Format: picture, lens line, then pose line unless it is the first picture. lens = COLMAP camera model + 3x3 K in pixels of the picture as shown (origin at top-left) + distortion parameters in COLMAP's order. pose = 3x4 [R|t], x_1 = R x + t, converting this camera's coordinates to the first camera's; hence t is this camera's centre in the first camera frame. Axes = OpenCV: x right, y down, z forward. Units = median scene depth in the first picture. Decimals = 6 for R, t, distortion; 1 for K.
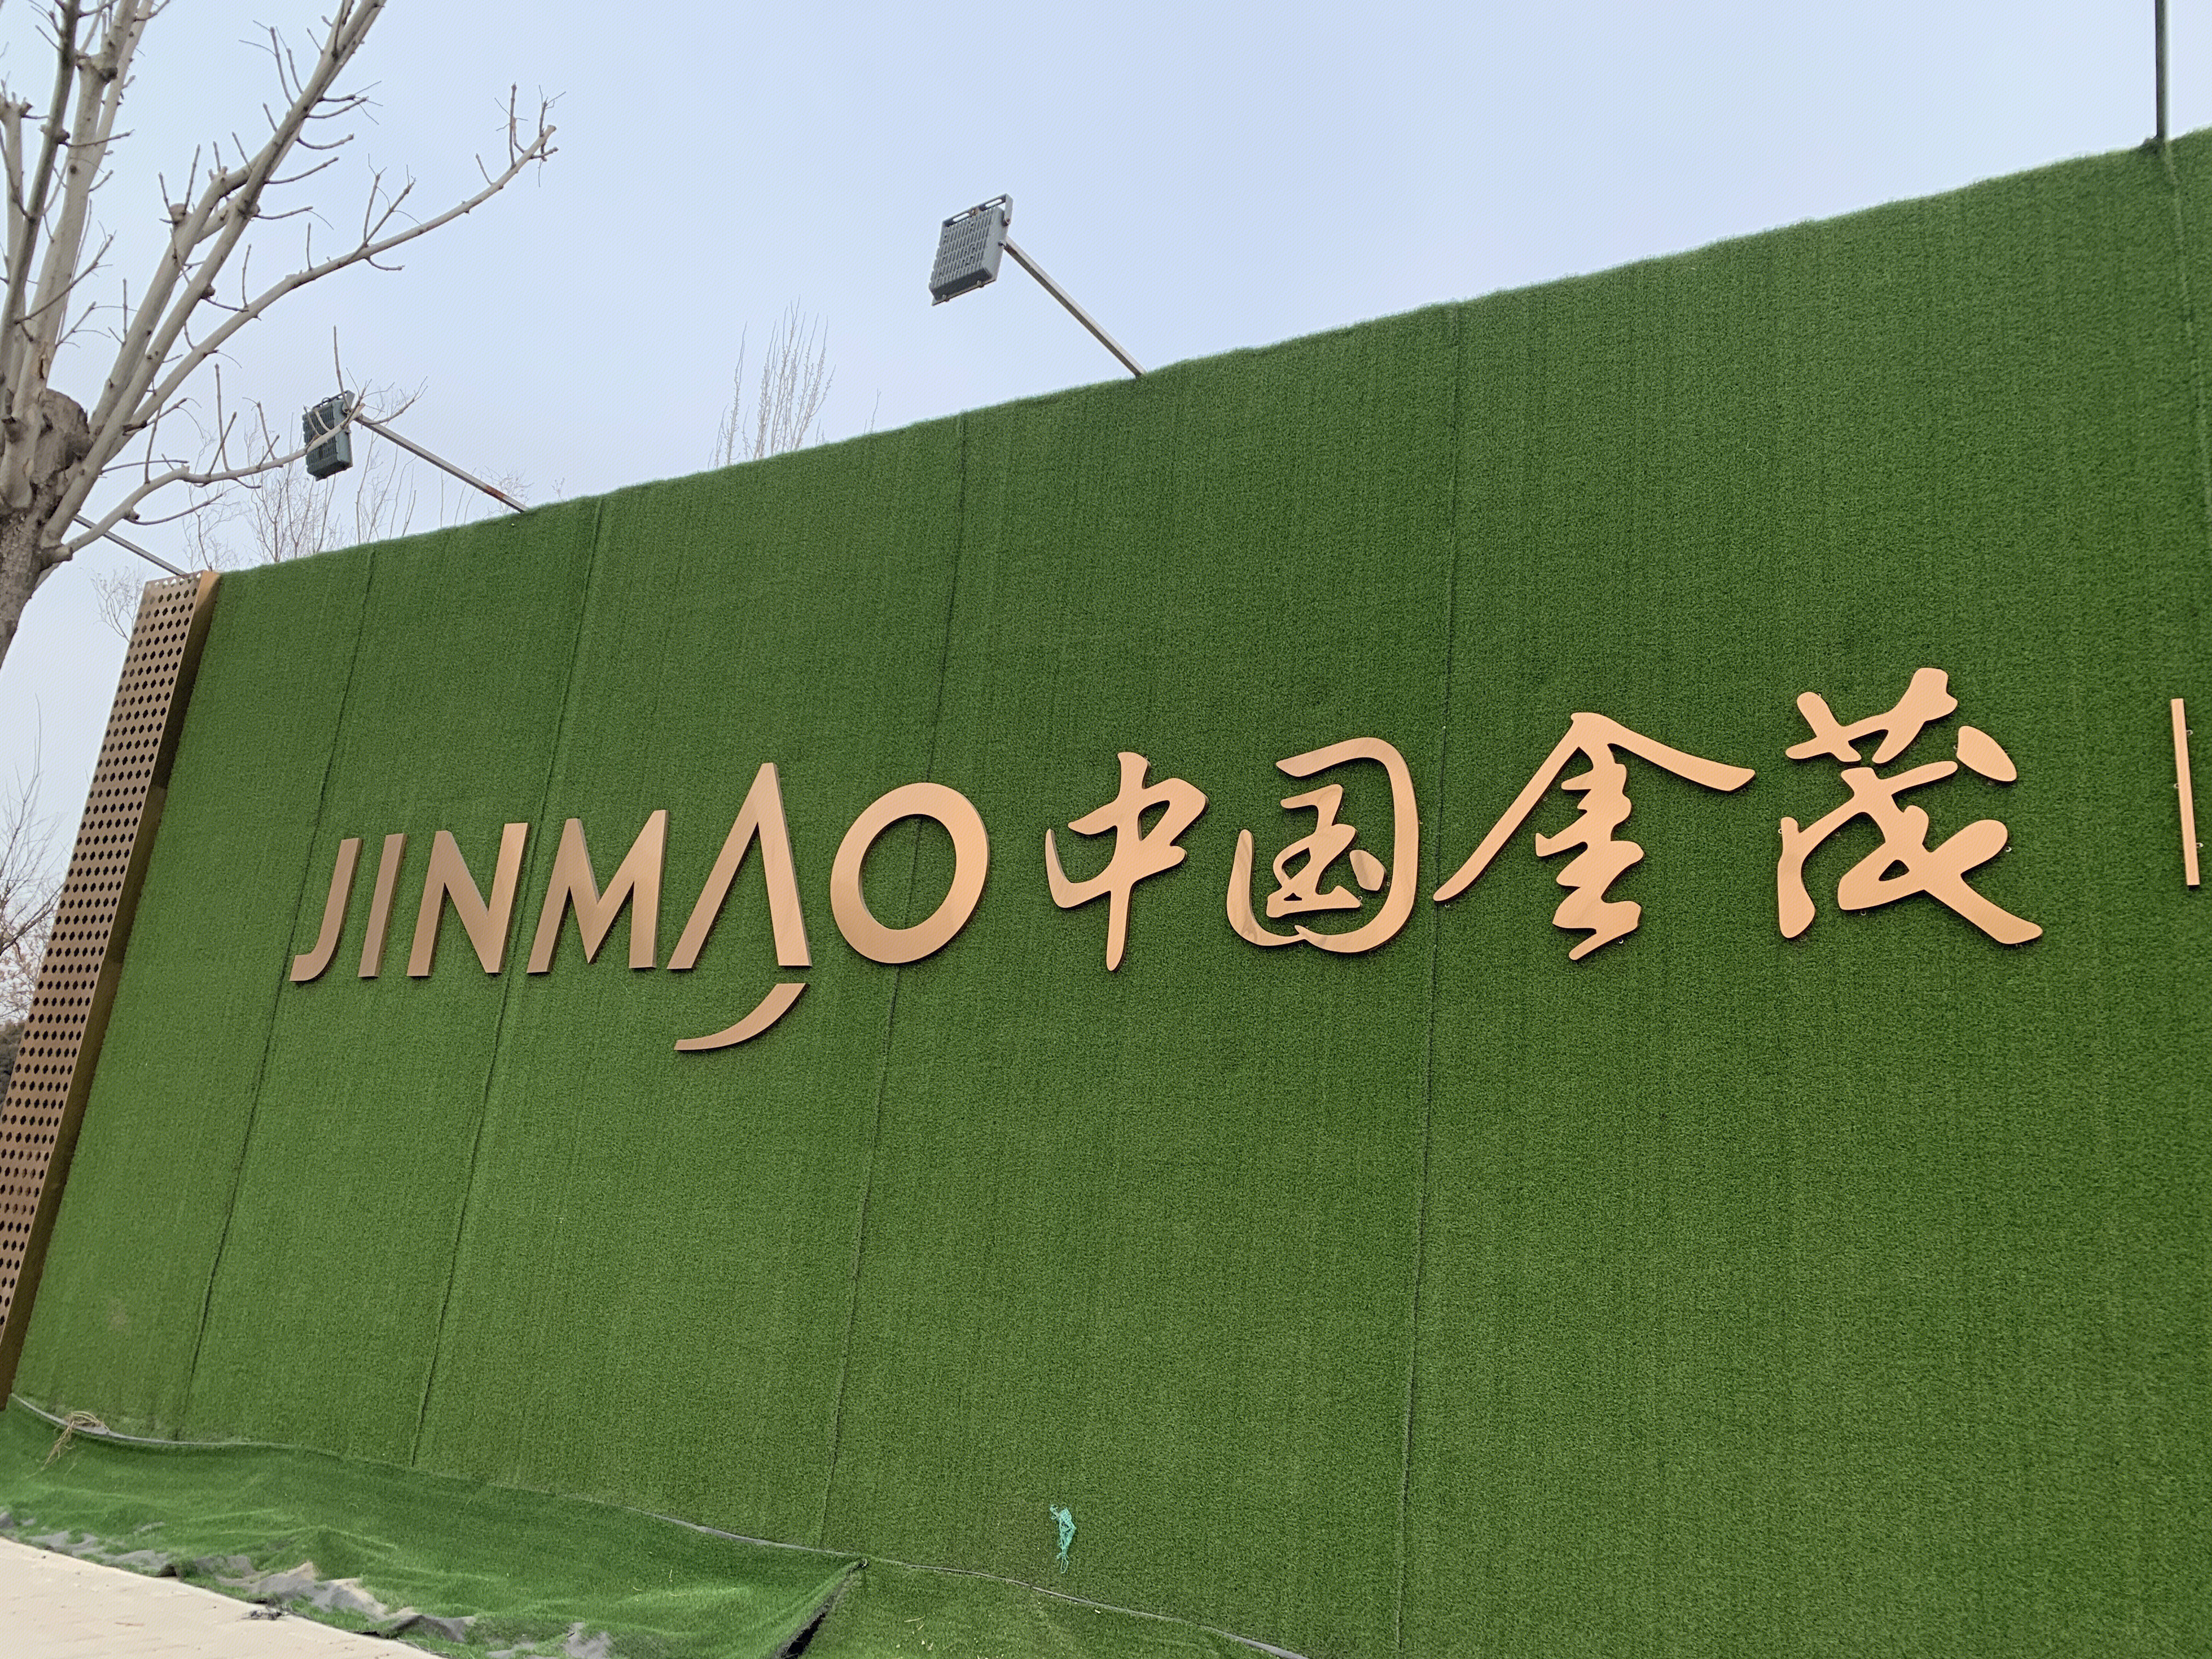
lens RADIAL K [[1673.1, 0, 1106.0], [0, 1673.1, 829.5], [0, 0, 1]] dist [0.053368, -0.062125]
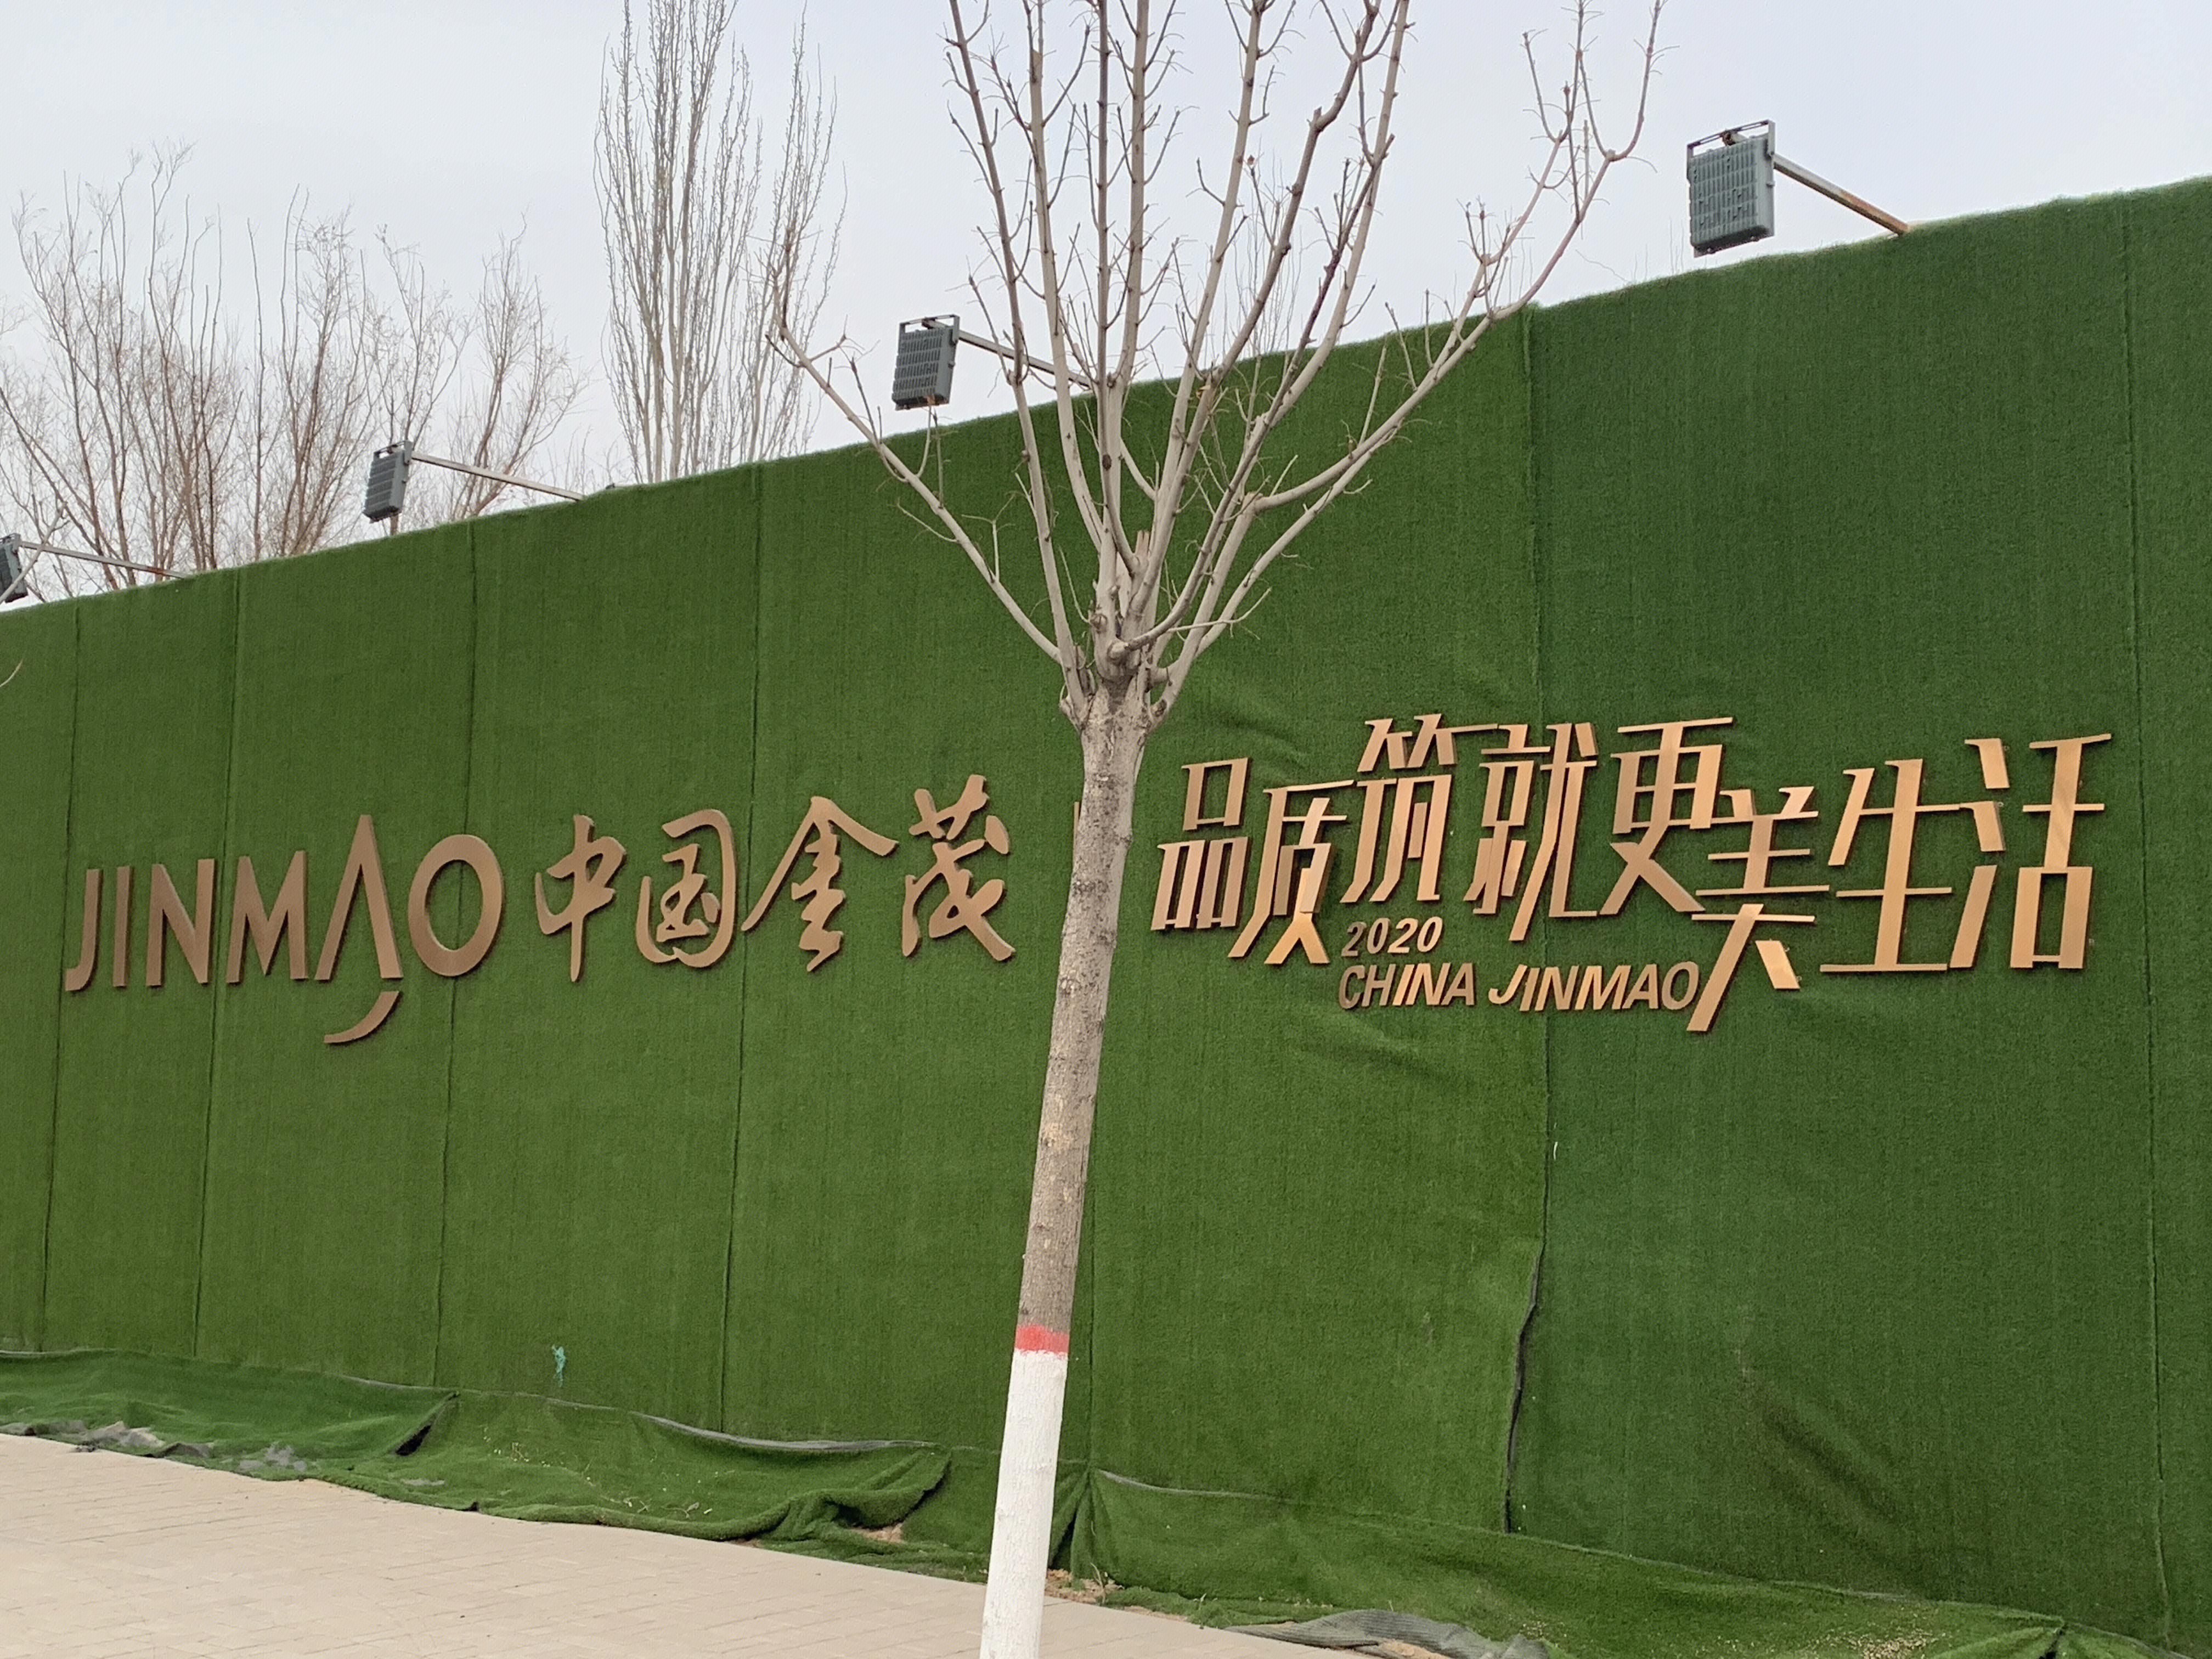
lens RADIAL K [[2728.0, 0, 1106.0], [0, 2728.0, 829.5], [0, 0, 1]] dist [0.175867, -0.567033]
pose [[0.982431, -0.092480, -0.162104, 0.813350], [0.117451, 0.981388, 0.151933, -0.331189], [0.145036, -0.168303, 0.975007, -1.129416]]
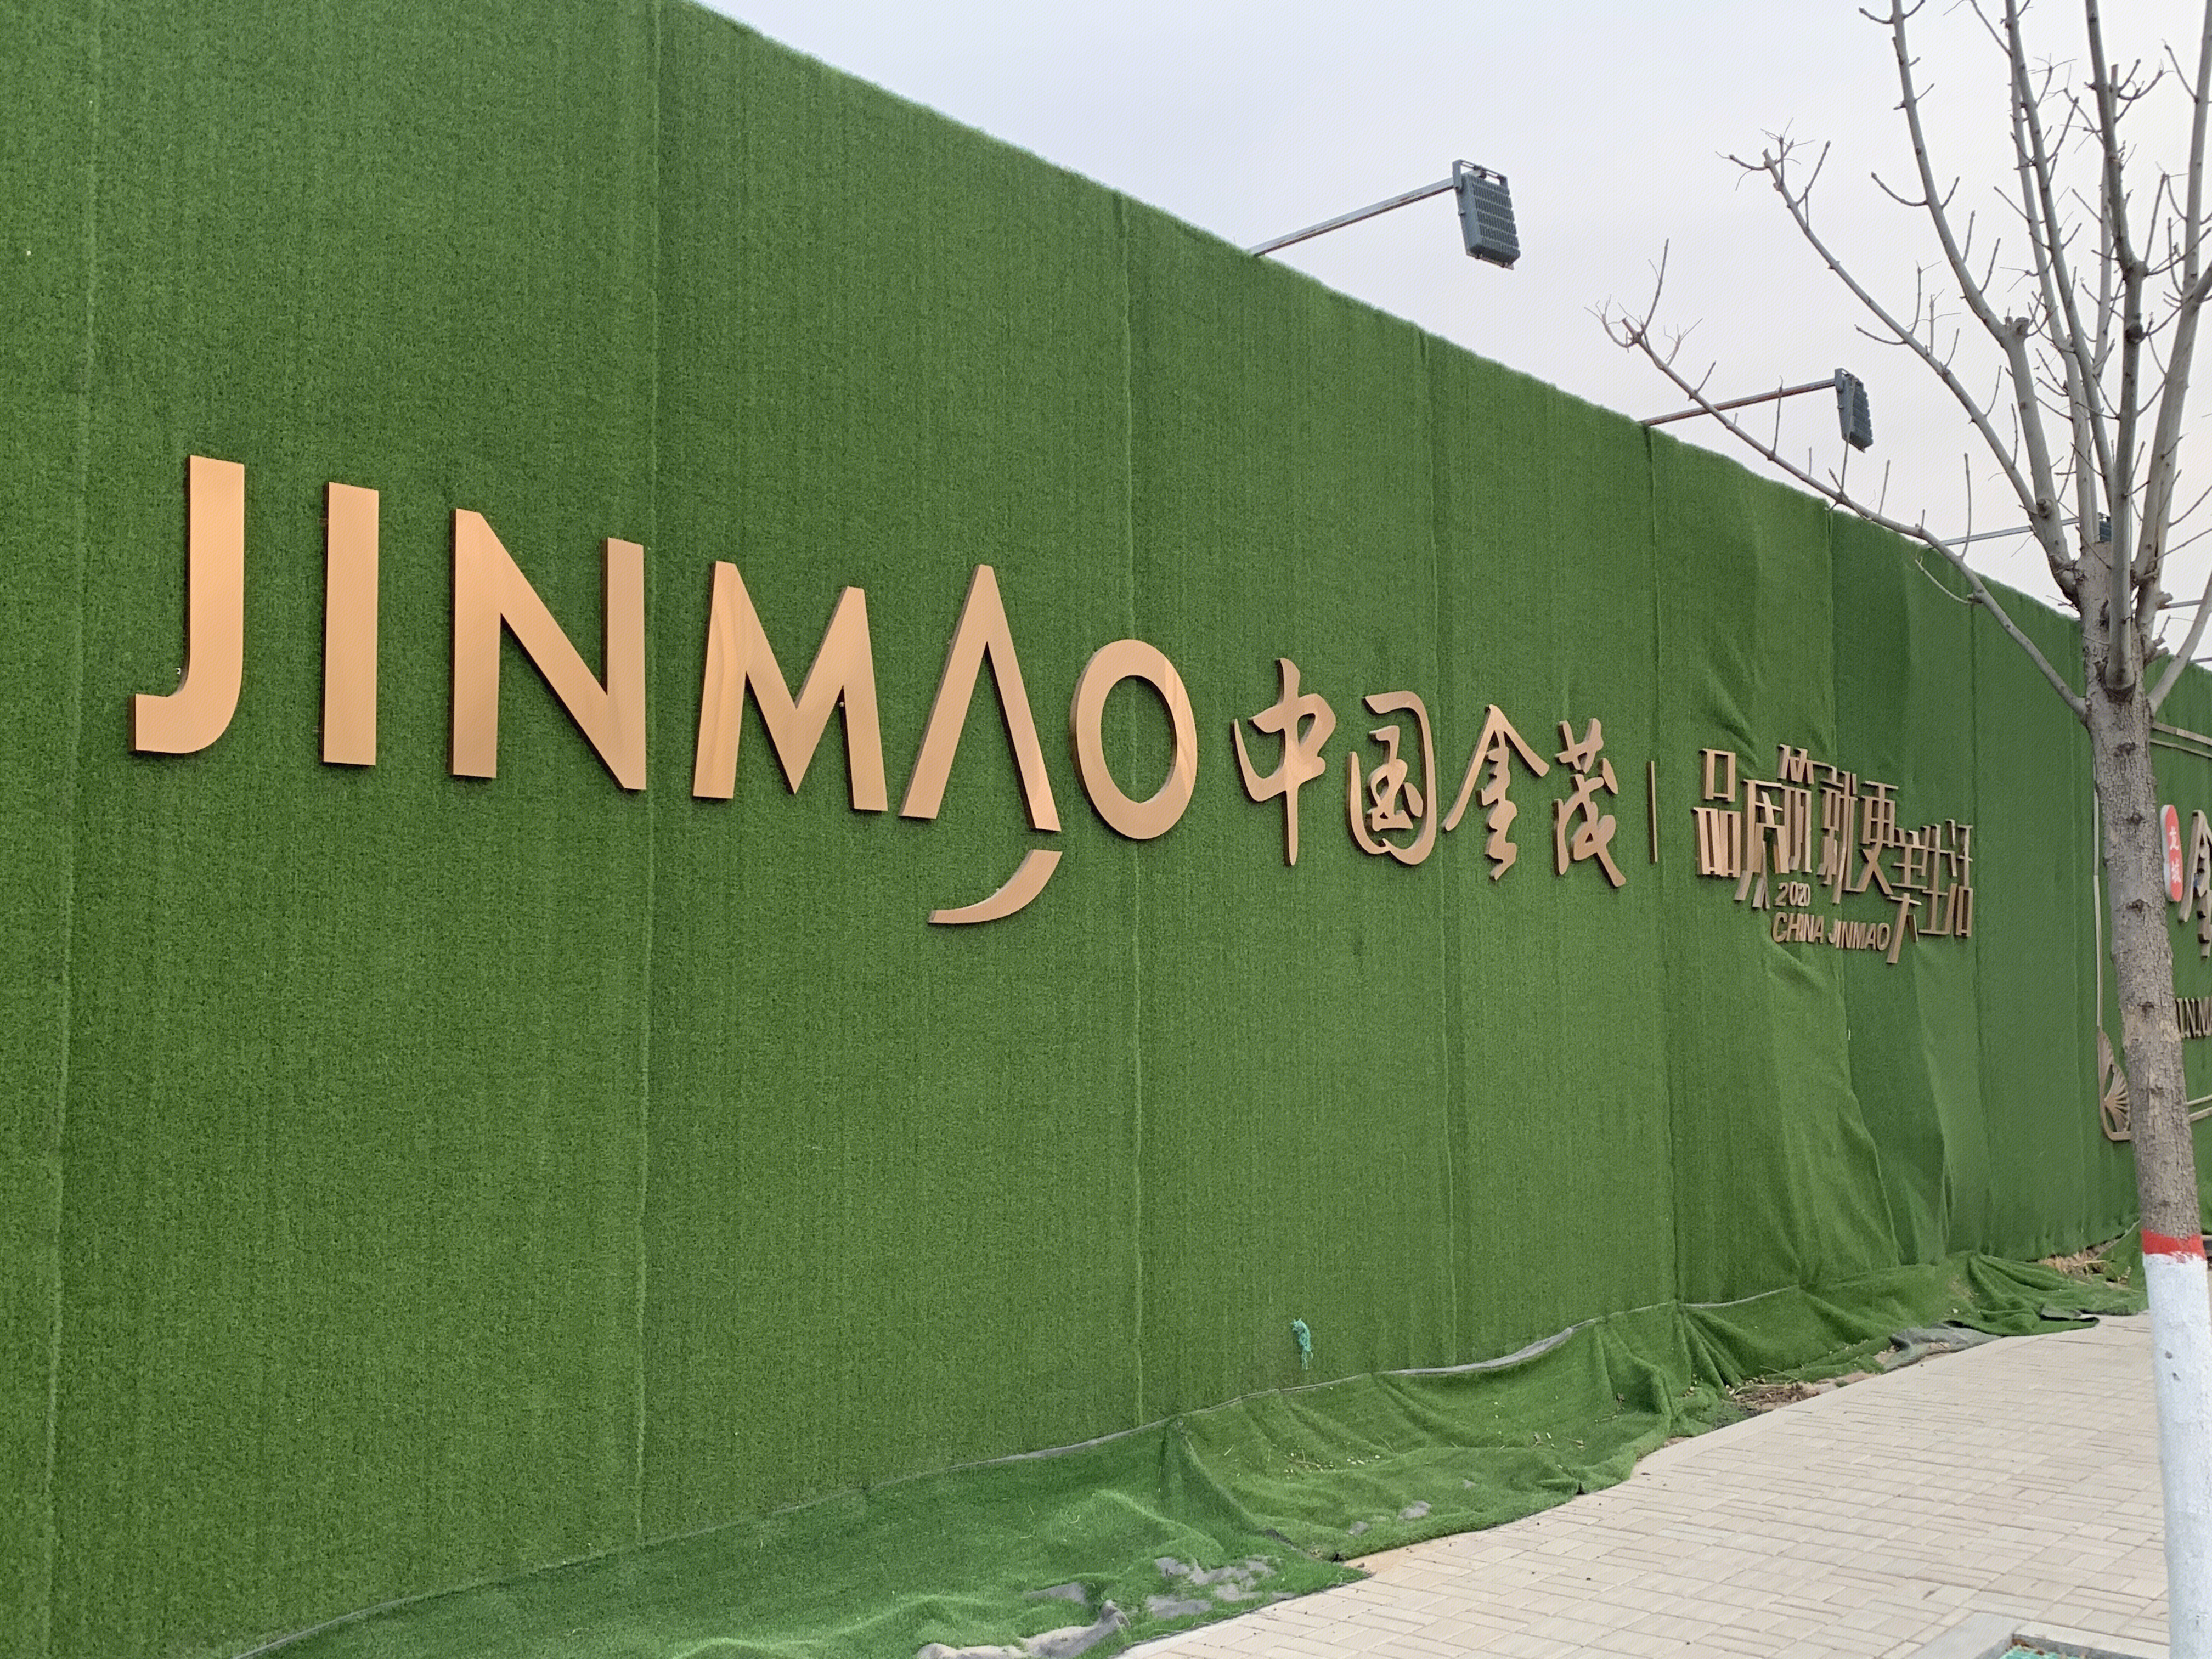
lens RADIAL K [[2190.0, 0, 1109.9], [0, 2190.0, 807.5], [0, 0, 1]] dist [0.137350, -0.324413]
pose [[0.170795, -0.001705, 0.985305, -1.459057], [-0.251980, 0.966669, 0.045352, 0.011795], [-0.952541, -0.256023, 0.164673, 0.881341]]
